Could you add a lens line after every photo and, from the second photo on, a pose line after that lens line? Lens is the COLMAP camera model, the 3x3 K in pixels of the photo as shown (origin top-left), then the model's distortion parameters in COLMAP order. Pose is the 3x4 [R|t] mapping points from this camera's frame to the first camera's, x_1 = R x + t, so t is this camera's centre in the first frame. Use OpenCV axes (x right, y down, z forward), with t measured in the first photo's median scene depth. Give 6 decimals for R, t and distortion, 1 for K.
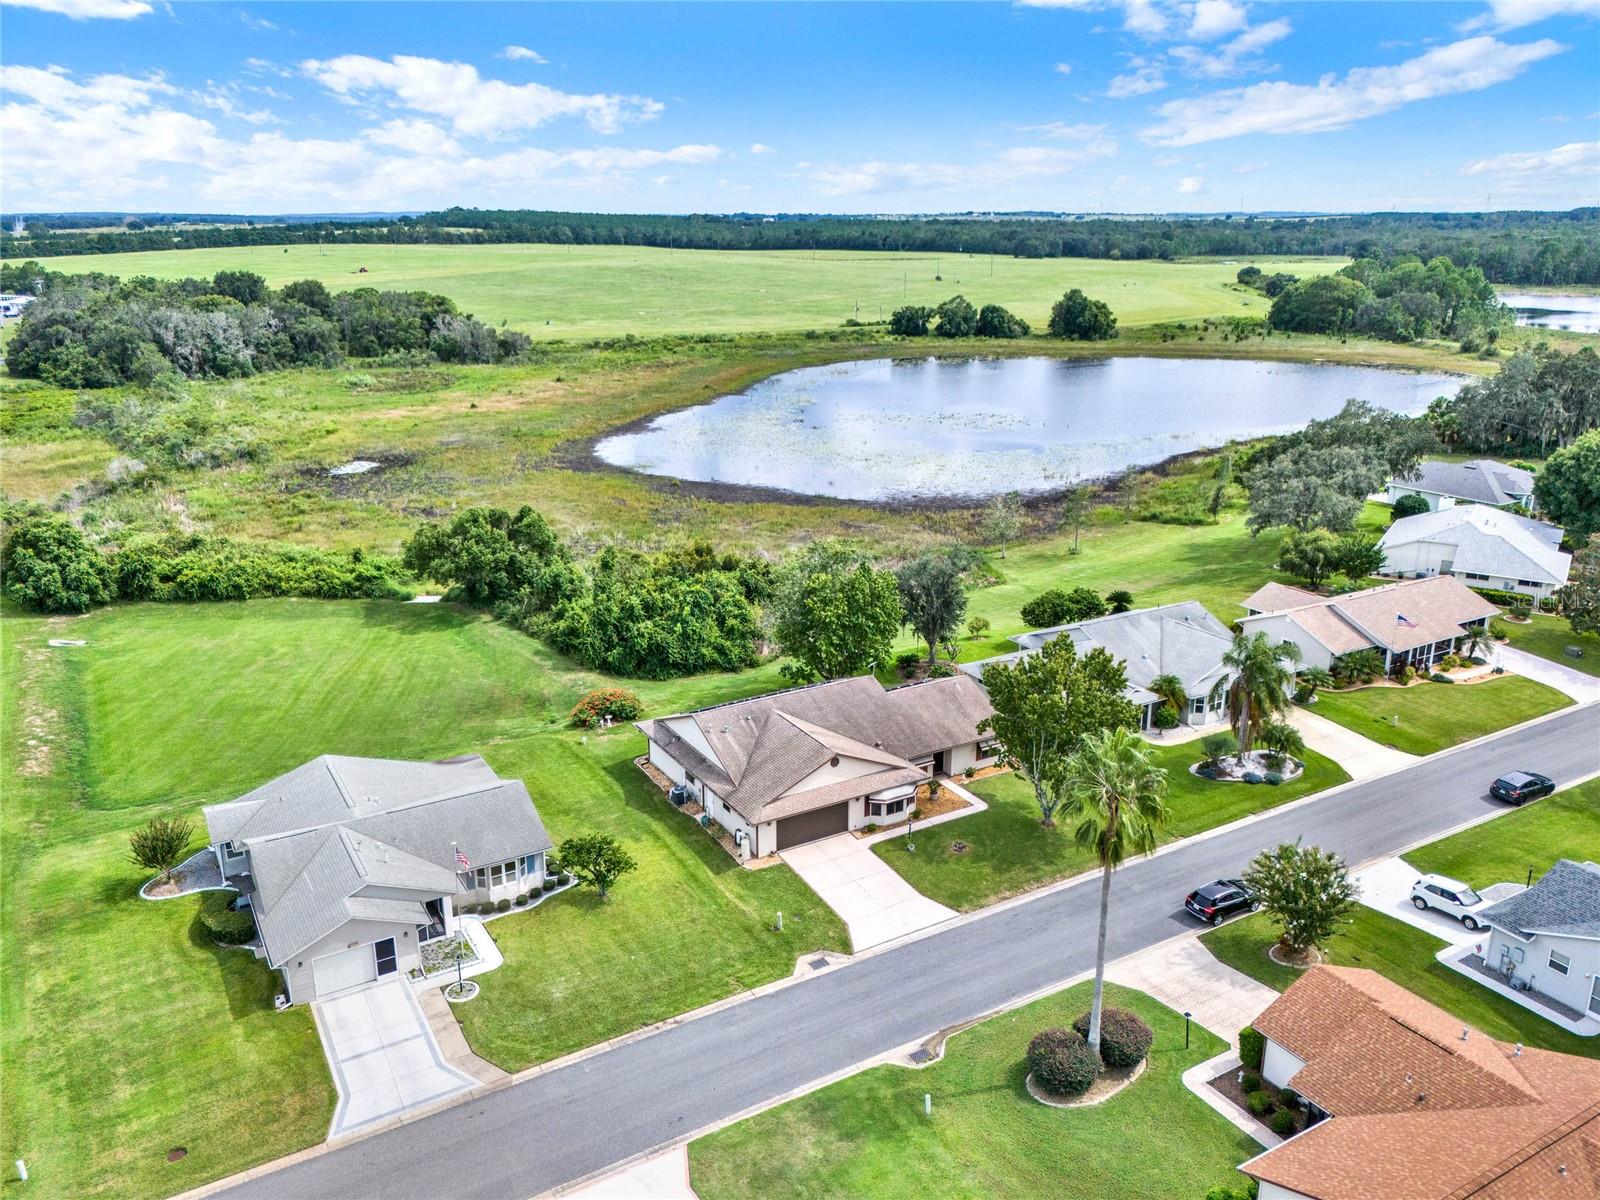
lens RADIAL K [[1205.8, 0, 800.0], [0, 1205.8, 600.0], [0, 0, 1]] dist [0.073901, -0.081249]
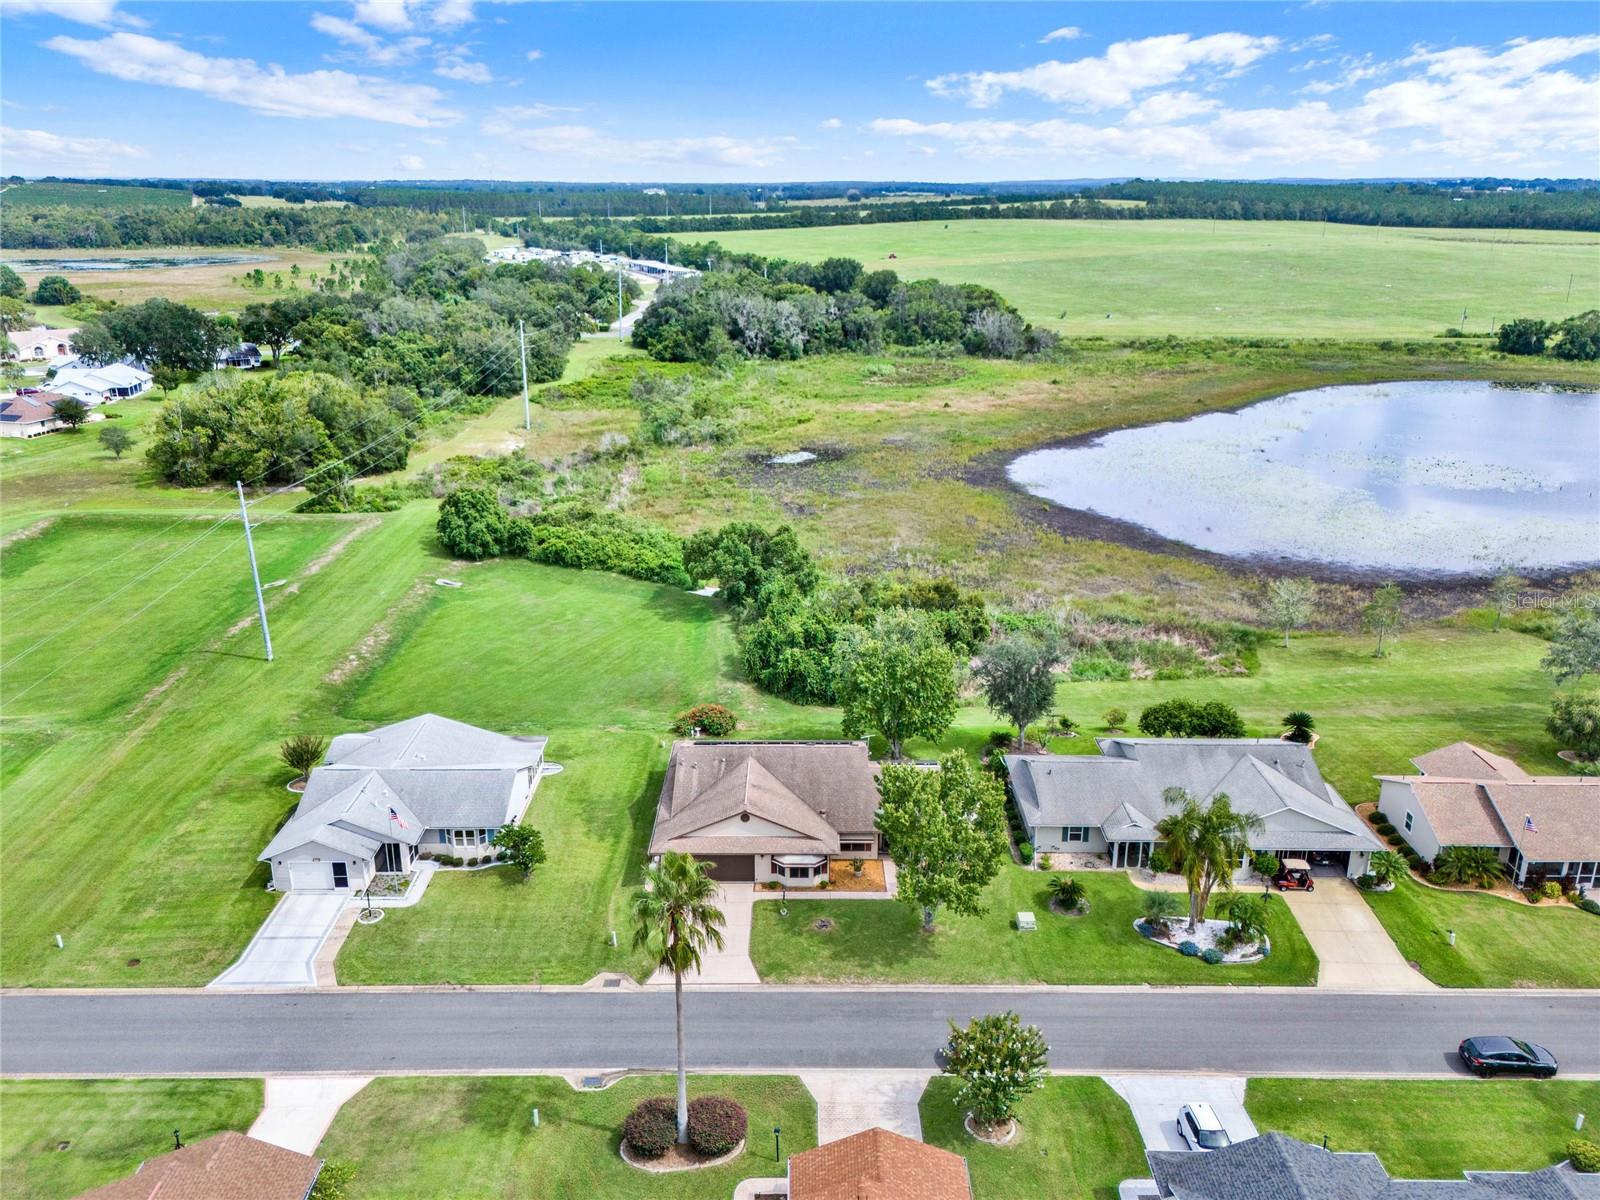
lens RADIAL K [[1205.8, 0, 800.0], [0, 1205.8, 600.0], [0, 0, 1]] dist [0.073901, -0.081249]
pose [[0.863713, 0.167028, -0.475502, 0.199157], [-0.156157, 0.985746, 0.062613, -0.049260], [0.479182, 0.020173, 0.877484, 0.016040]]
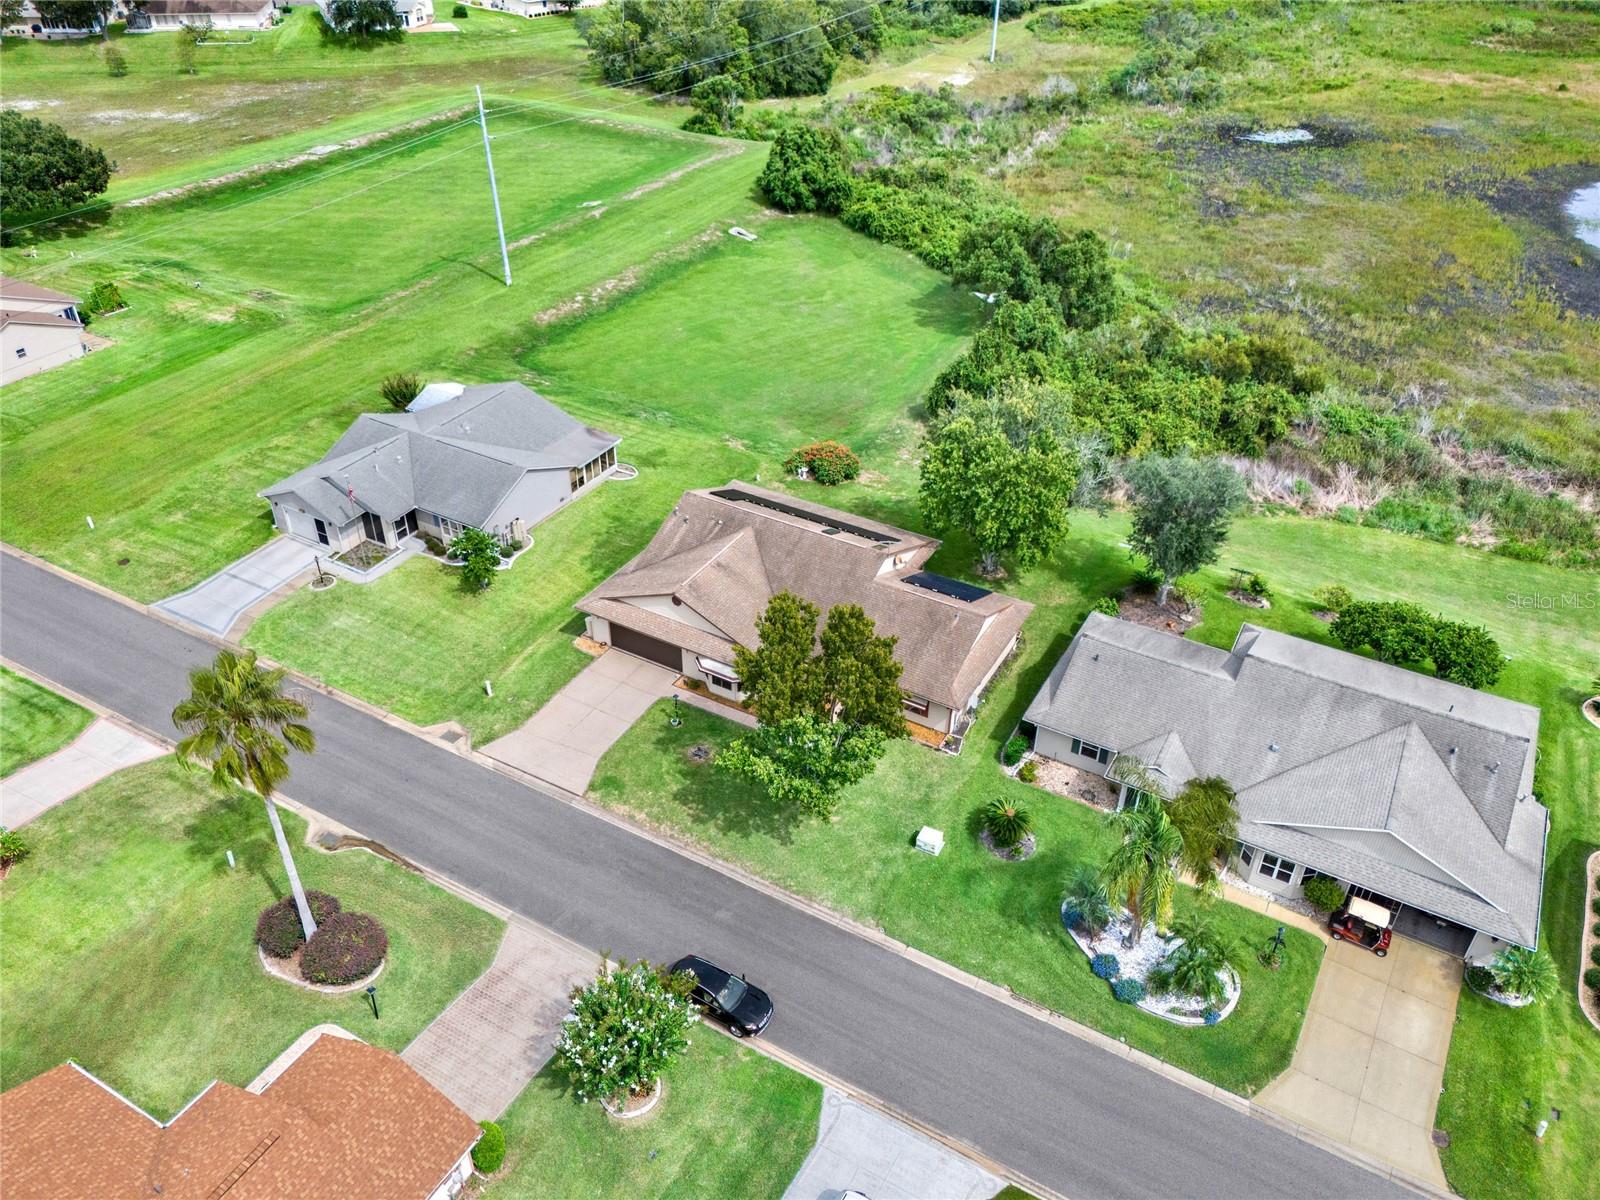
lens RADIAL K [[1186.7, 0, 795.5], [0, 1186.7, 598.6], [0, 0, 1]] dist [0.050111, -0.041431]
pose [[0.502831, 0.507123, -0.699991, 0.246382], [-0.273166, 0.861541, 0.427935, -0.096752], [0.820086, -0.023965, 0.571738, 0.197050]]
